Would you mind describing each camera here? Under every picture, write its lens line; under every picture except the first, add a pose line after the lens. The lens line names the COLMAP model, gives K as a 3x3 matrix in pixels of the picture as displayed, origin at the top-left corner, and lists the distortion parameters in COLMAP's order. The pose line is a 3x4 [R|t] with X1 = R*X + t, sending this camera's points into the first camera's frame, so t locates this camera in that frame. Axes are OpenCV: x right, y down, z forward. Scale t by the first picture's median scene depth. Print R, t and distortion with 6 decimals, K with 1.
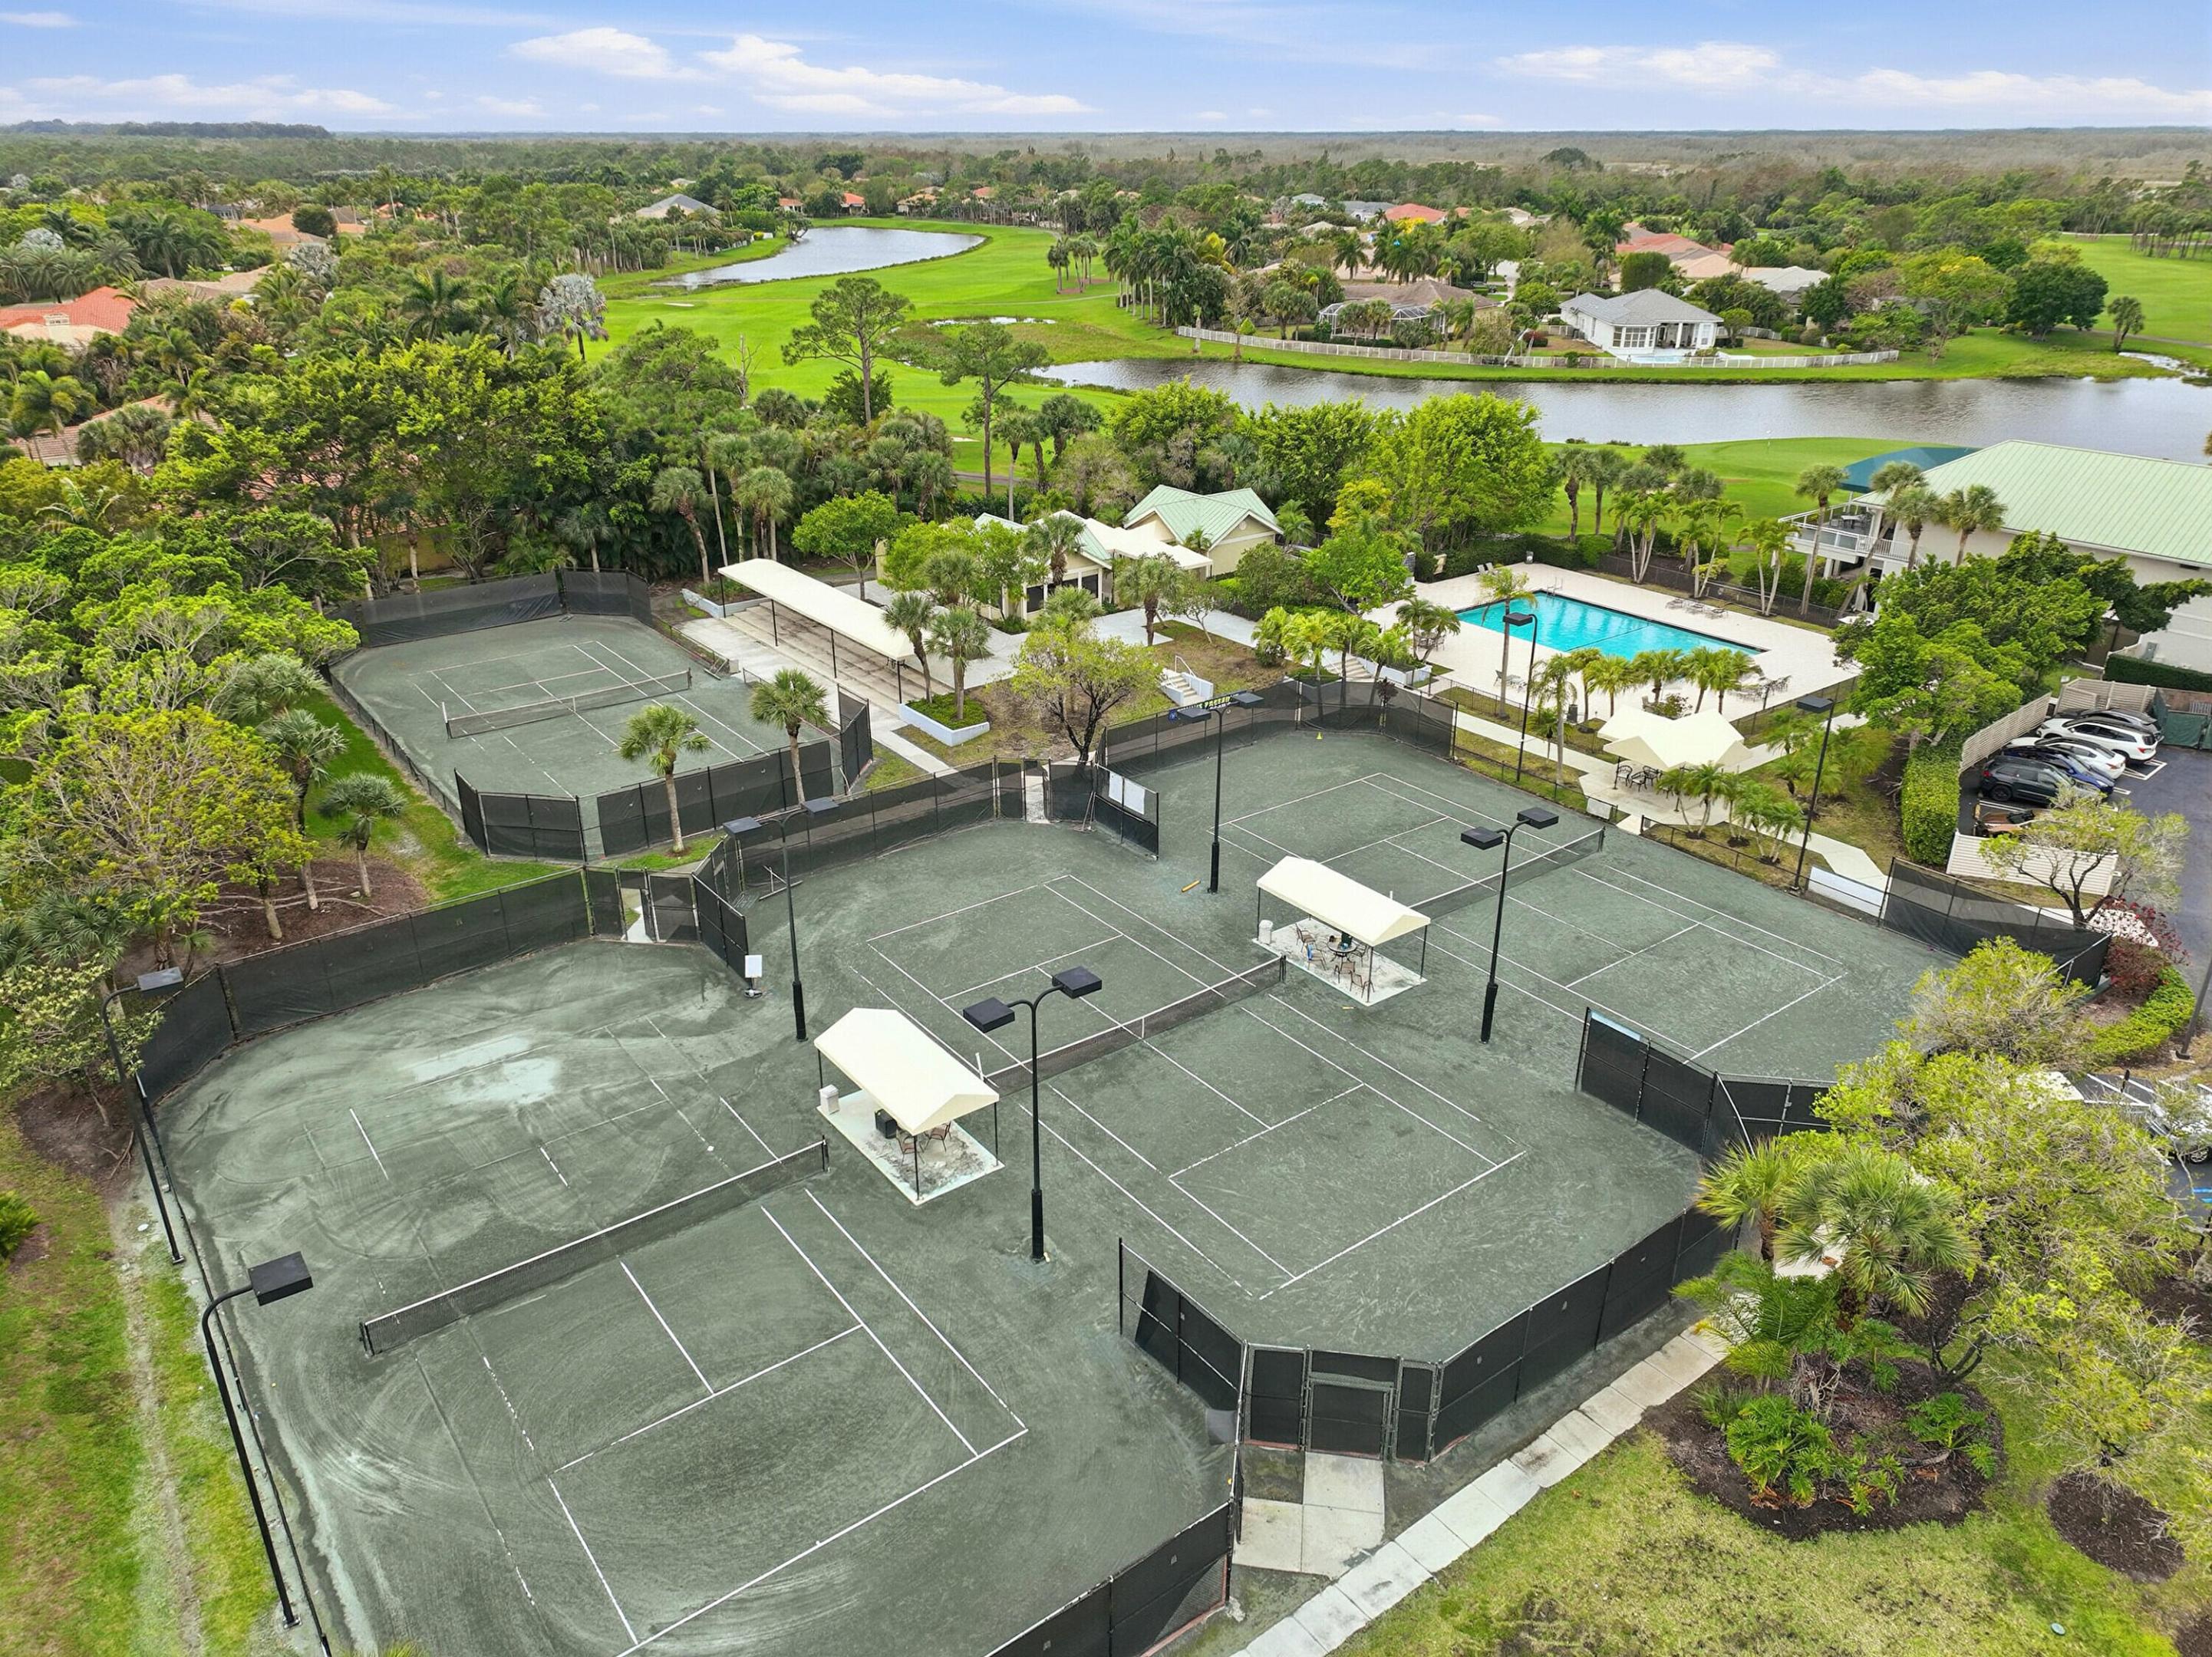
lens RADIAL K [[1537.9, 0, 1106.0], [0, 1537.9, 828.5], [0, 0, 1]] dist [-0.002709, 0.001043]
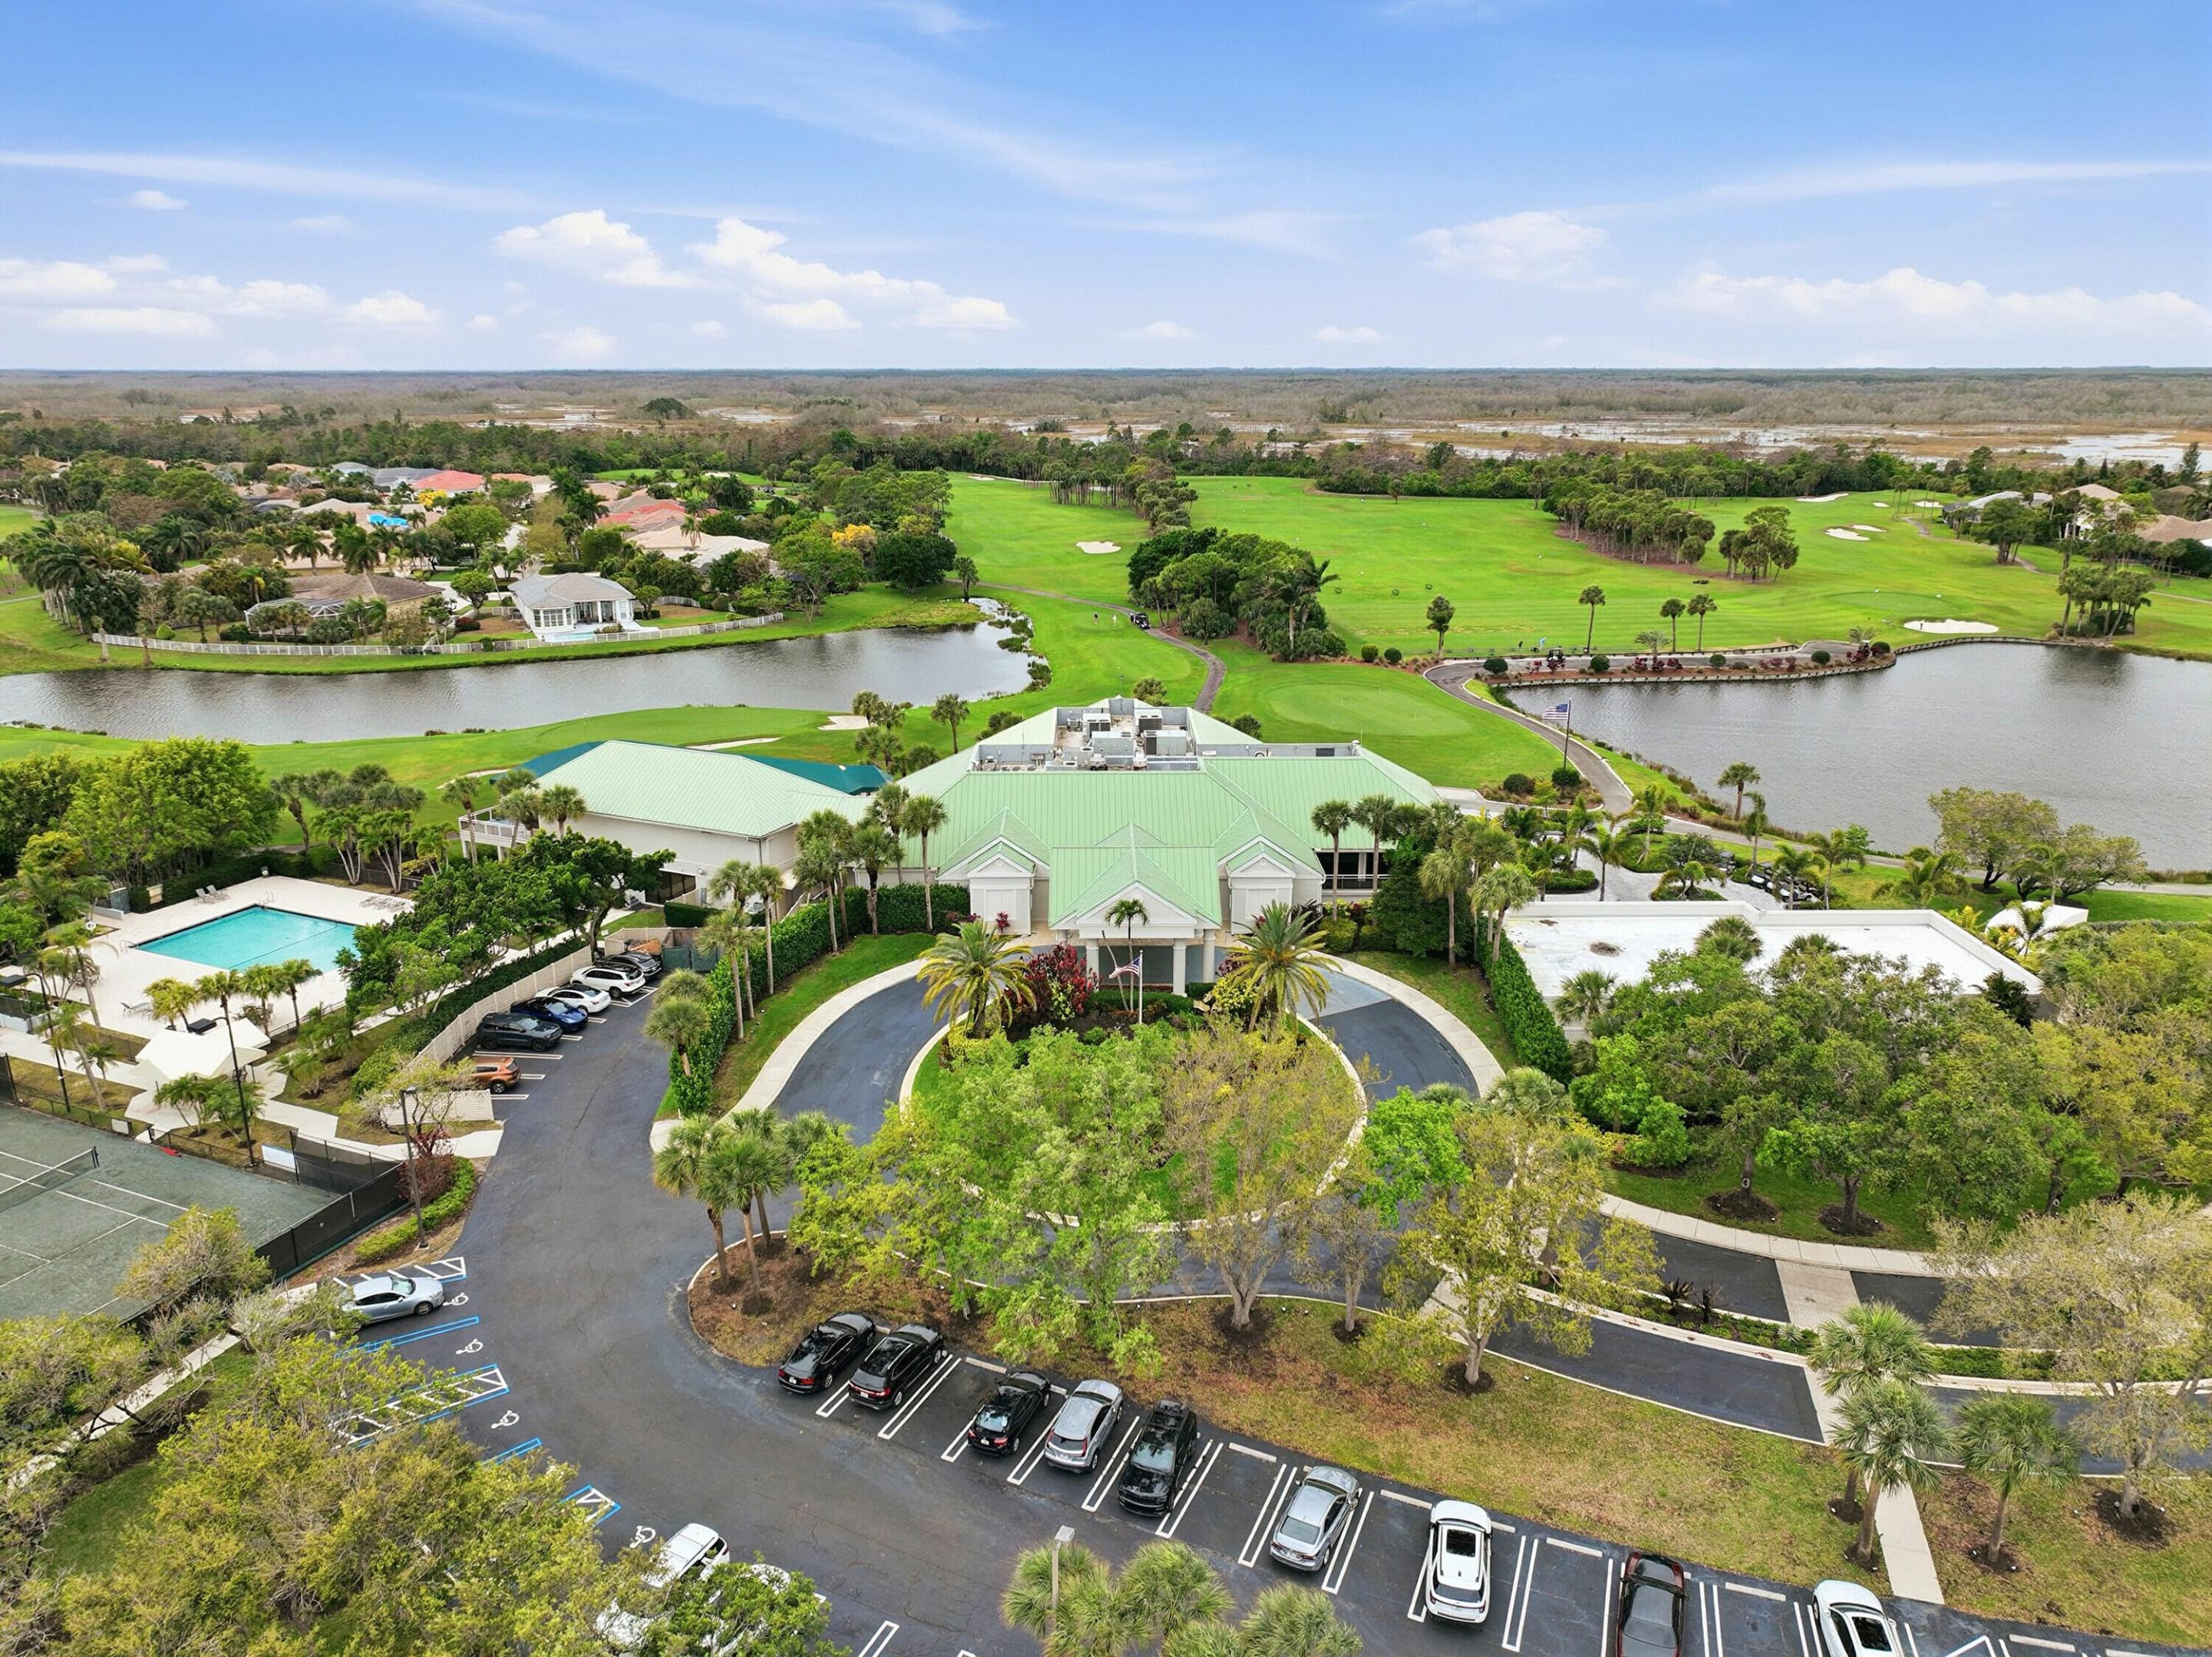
lens RADIAL K [[1537.9, 0, 1106.0], [0, 1537.9, 828.5], [0, 0, 1]] dist [-0.002709, 0.001043]
pose [[0.873786, -0.135417, 0.467075, 0.157372], [0.197090, 0.976645, -0.085556, 0.004769], [-0.444581, 0.166814, 0.880069, -0.140970]]
